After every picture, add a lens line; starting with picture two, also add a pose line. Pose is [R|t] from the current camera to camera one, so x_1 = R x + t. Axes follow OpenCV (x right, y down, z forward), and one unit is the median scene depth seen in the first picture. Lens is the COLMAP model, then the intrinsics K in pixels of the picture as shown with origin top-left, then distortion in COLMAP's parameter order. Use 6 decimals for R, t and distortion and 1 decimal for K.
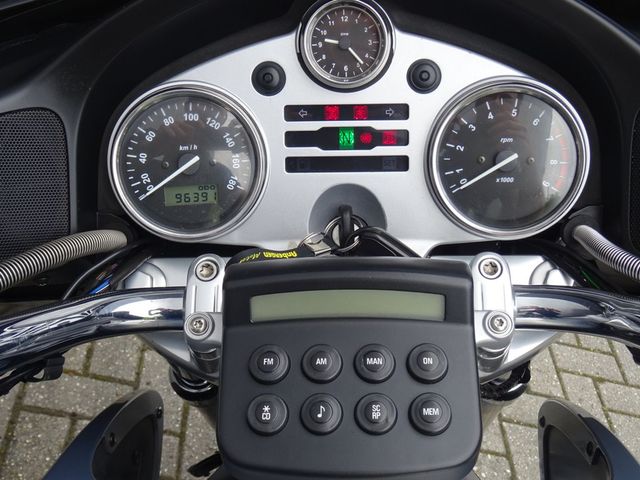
lens RADIAL K [[847.4, 0, 320.5], [0, 847.4, 239.4], [0, 0, 1]] dist [-0.031176, 0.000000]
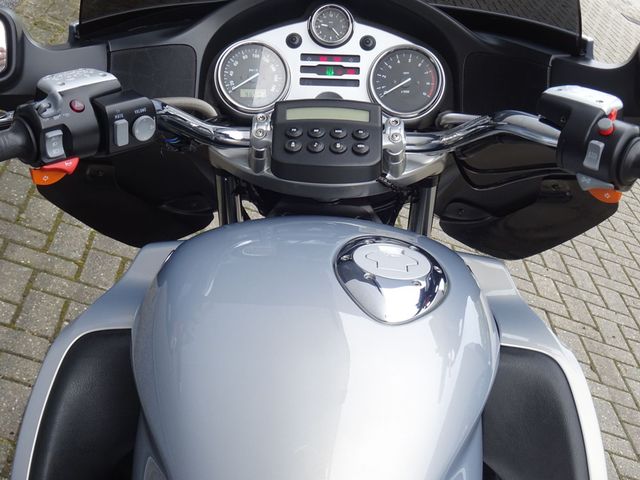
lens RADIAL K [[1119.7, 0, 319.9], [0, 1119.7, 240.0], [0, 0, 1]] dist [-0.208947, 0.000000]
pose [[0.998646, 0.047227, 0.021830, -0.033456], [-0.041045, 0.972969, -0.227261, 0.914978], [-0.031973, 0.226057, 0.973589, -1.576021]]
